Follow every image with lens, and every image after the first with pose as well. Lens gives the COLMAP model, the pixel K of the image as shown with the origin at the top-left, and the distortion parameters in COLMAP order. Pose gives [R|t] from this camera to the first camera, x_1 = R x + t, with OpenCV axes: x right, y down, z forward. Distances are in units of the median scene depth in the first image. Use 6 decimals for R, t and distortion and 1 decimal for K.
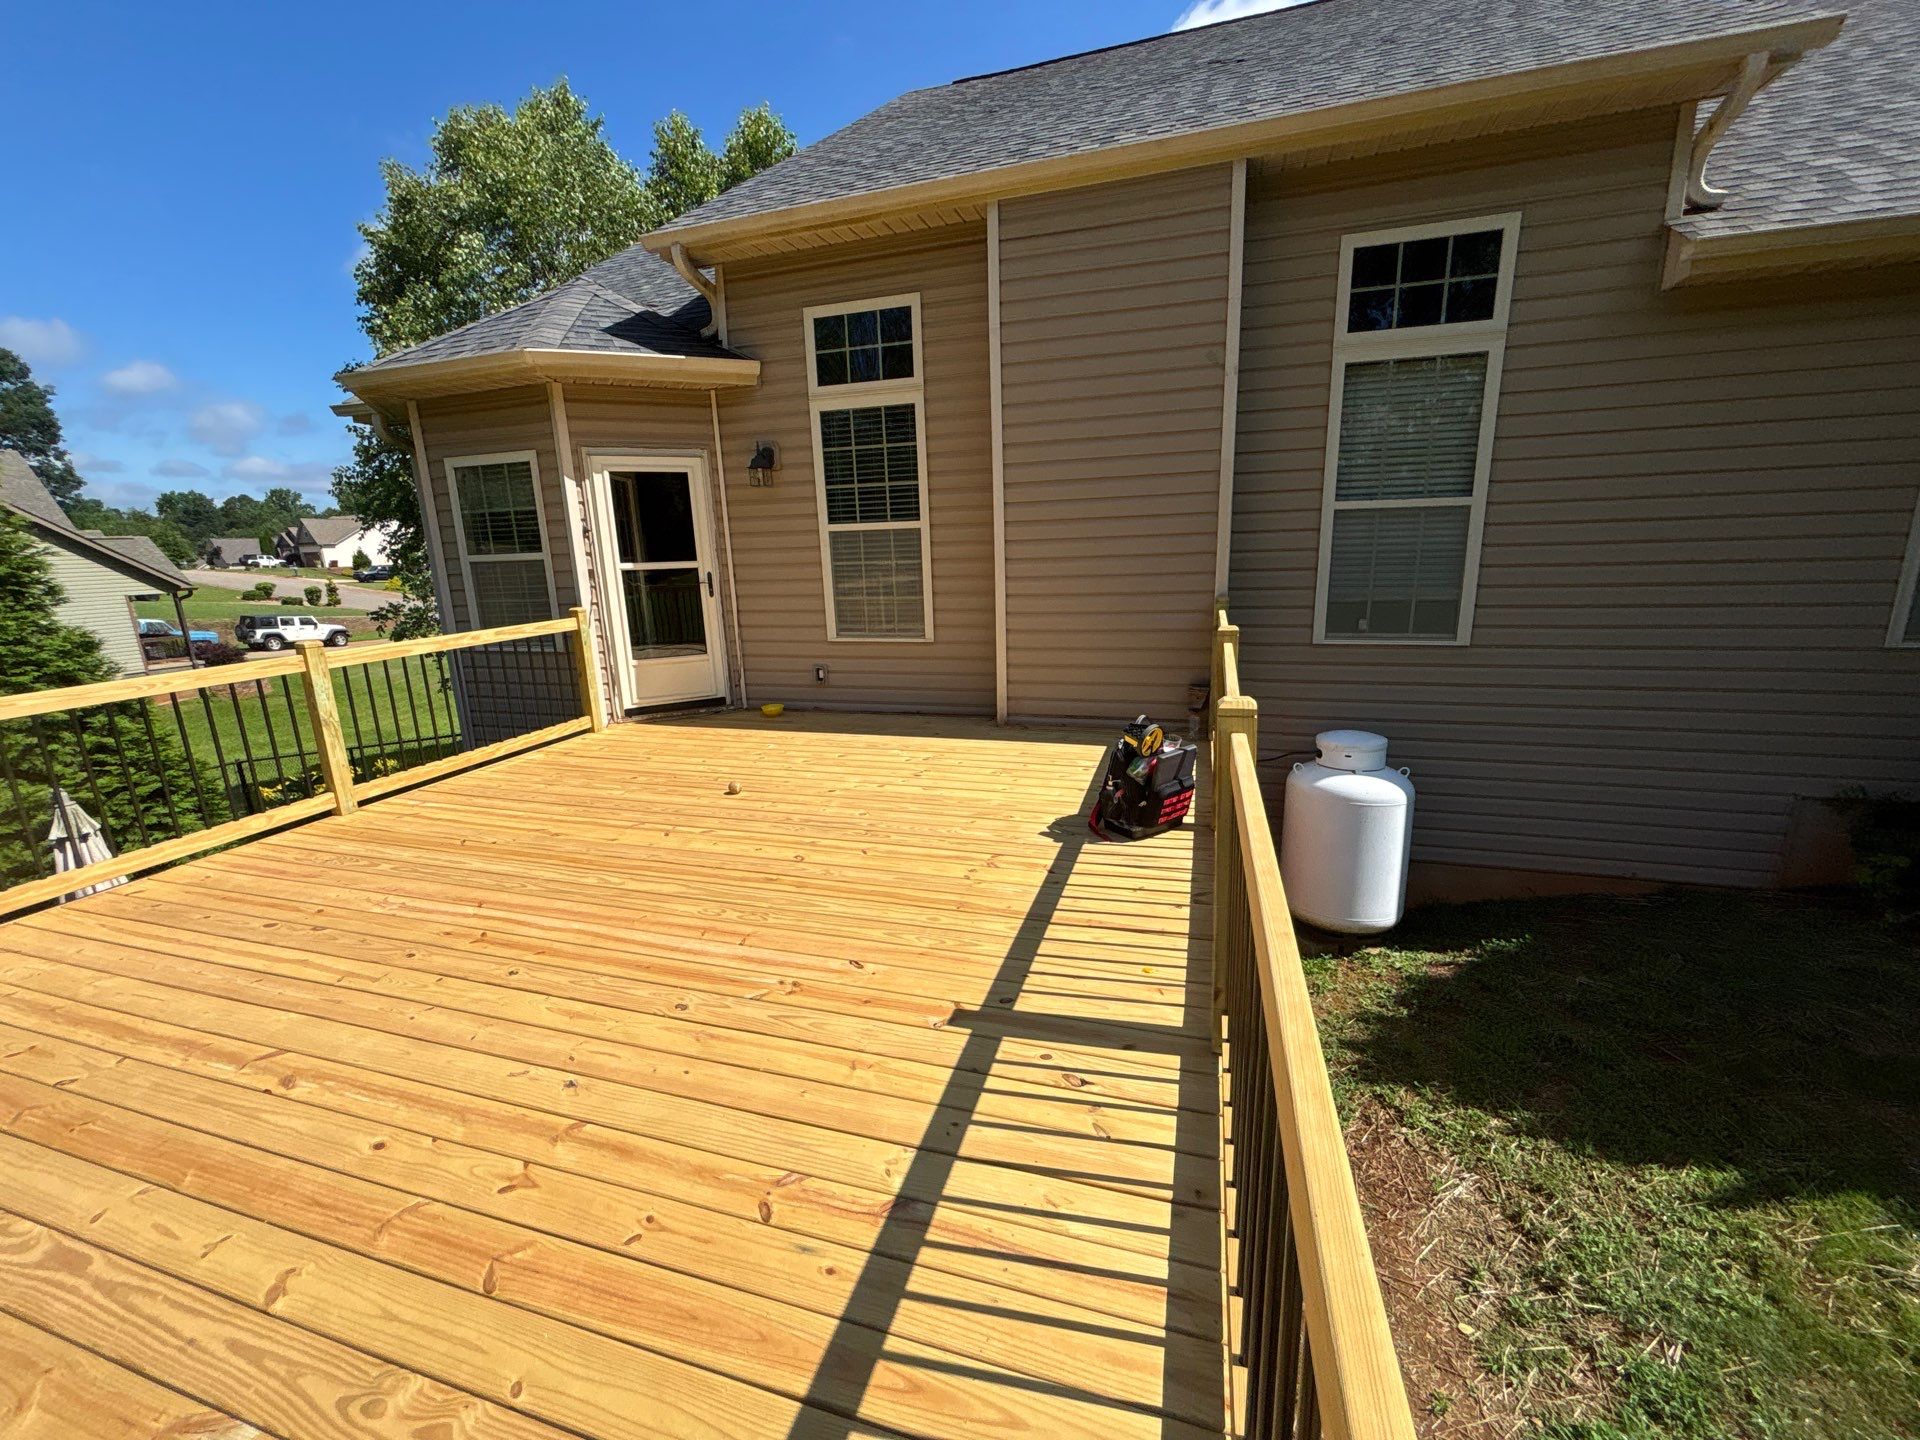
lens RADIAL K [[766.2, 0, 960.0], [0, 766.2, 720.0], [0, 0, 1]] dist [-0.017939, -0.000038]
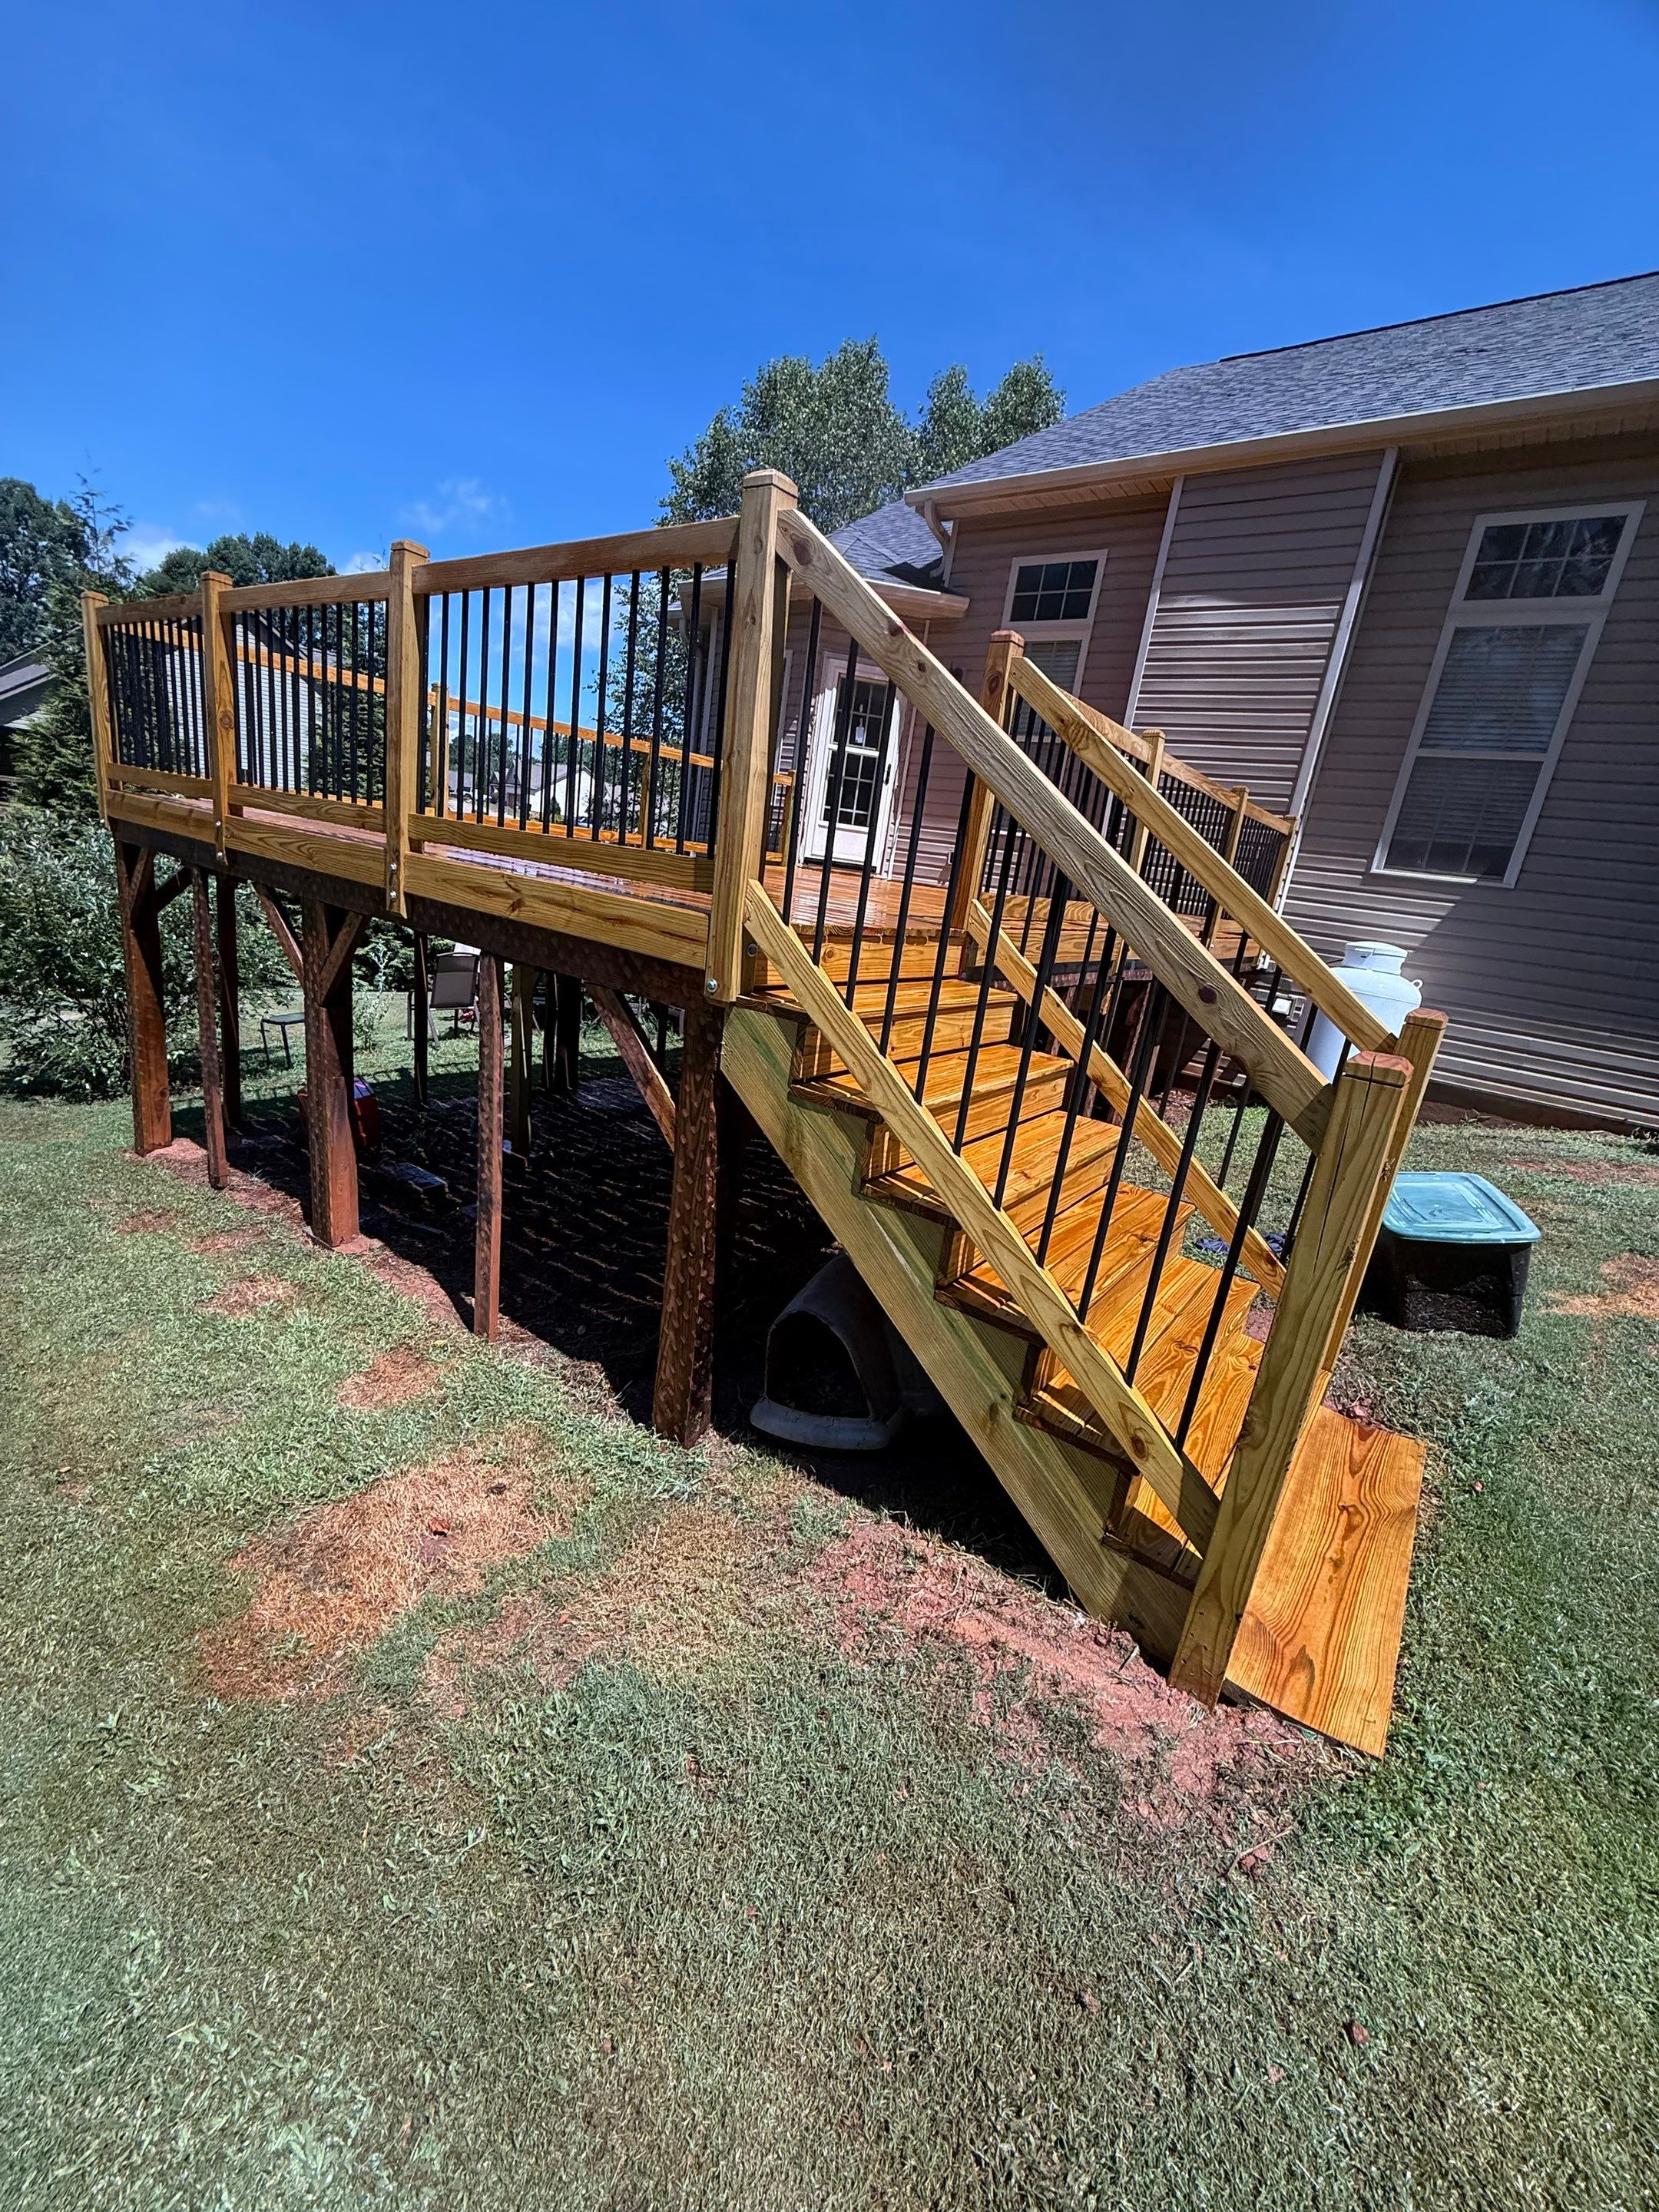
lens RADIAL K [[883.0, 0, 829.5], [0, 883.0, 1106.0], [0, 0, 1]] dist [0.005336, -0.007480]
pose [[0.921193, 0.245980, -0.301491, 0.177627], [-0.236929, 0.969225, 0.066841, 0.312129], [0.308654, 0.009859, 0.951123, -0.474649]]
